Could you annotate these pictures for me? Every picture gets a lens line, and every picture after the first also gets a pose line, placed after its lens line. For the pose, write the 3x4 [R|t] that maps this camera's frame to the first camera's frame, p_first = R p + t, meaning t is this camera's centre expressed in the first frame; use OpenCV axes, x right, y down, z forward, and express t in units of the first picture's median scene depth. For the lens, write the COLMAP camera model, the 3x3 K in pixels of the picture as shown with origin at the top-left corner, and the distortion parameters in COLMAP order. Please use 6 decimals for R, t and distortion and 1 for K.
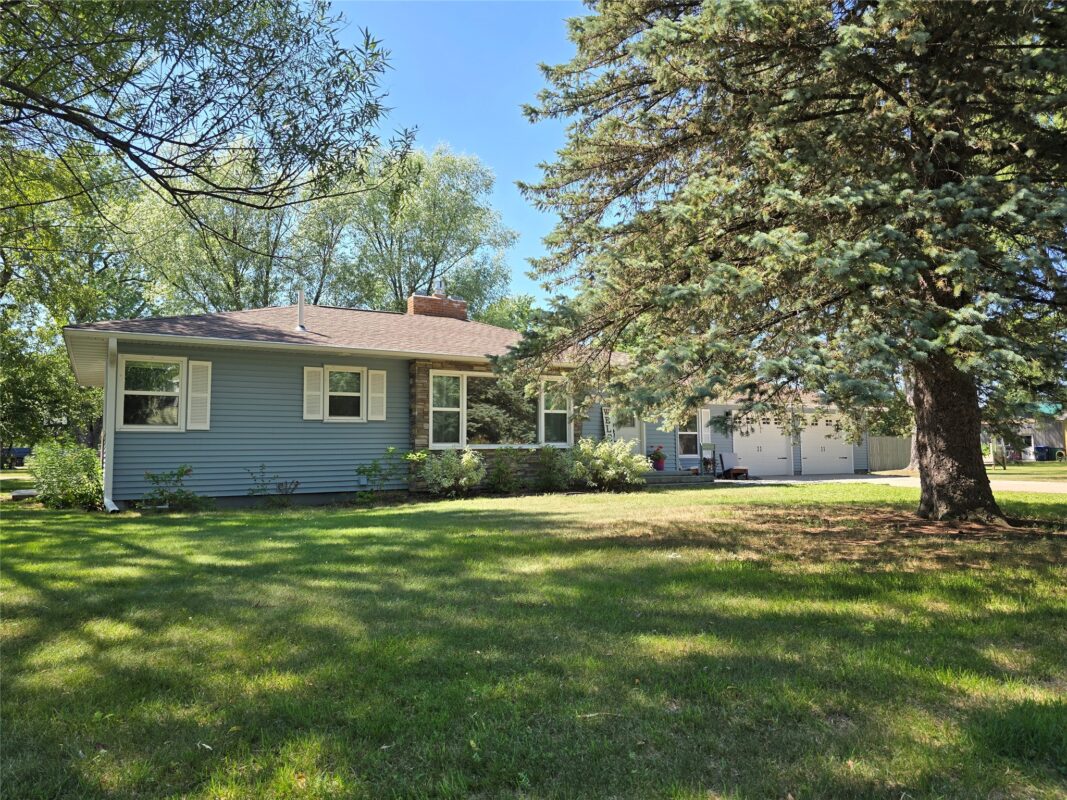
lens RADIAL K [[694.2, 0, 536.3], [0, 694.2, 400.5], [0, 0, 1]] dist [0.006641, 0.000753]
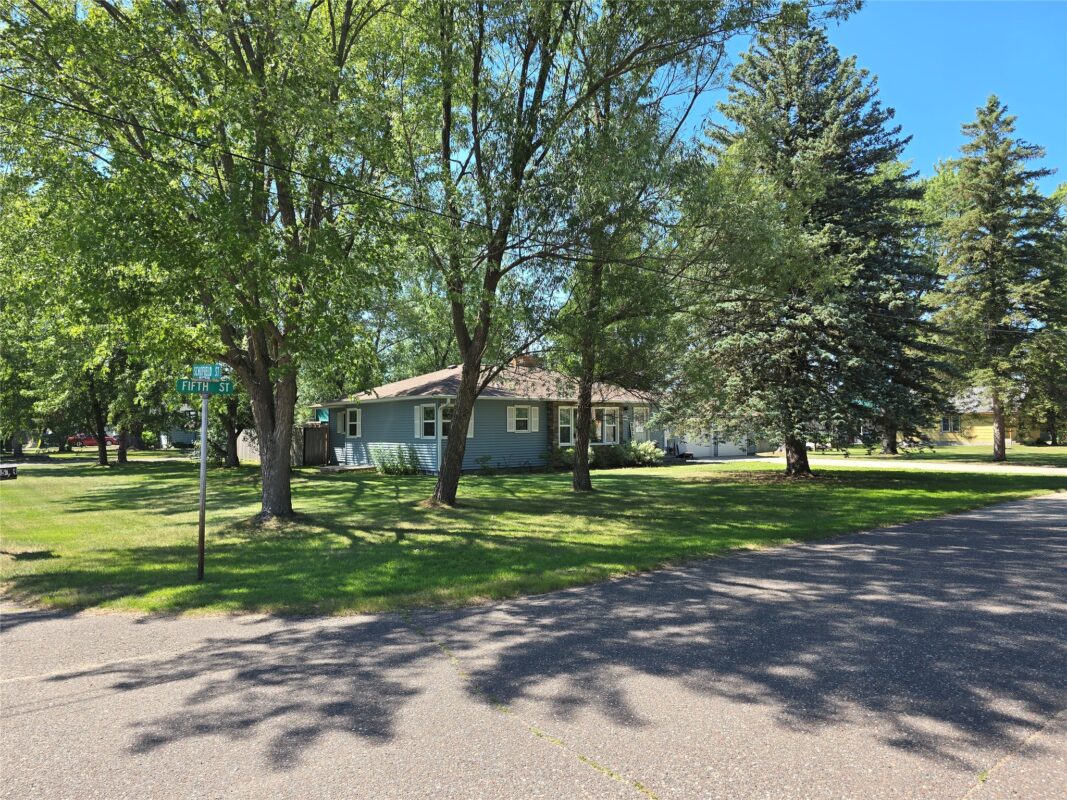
lens RADIAL K [[694.2, 0, 531.5], [0, 694.2, 399.3], [0, 0, 1]] dist [0.006641, 0.000753]
pose [[0.988077, 0.010621, 0.153594, -0.574243], [-0.015332, 0.999447, 0.029520, -0.130060], [-0.153196, -0.031522, 0.987693, -1.025506]]
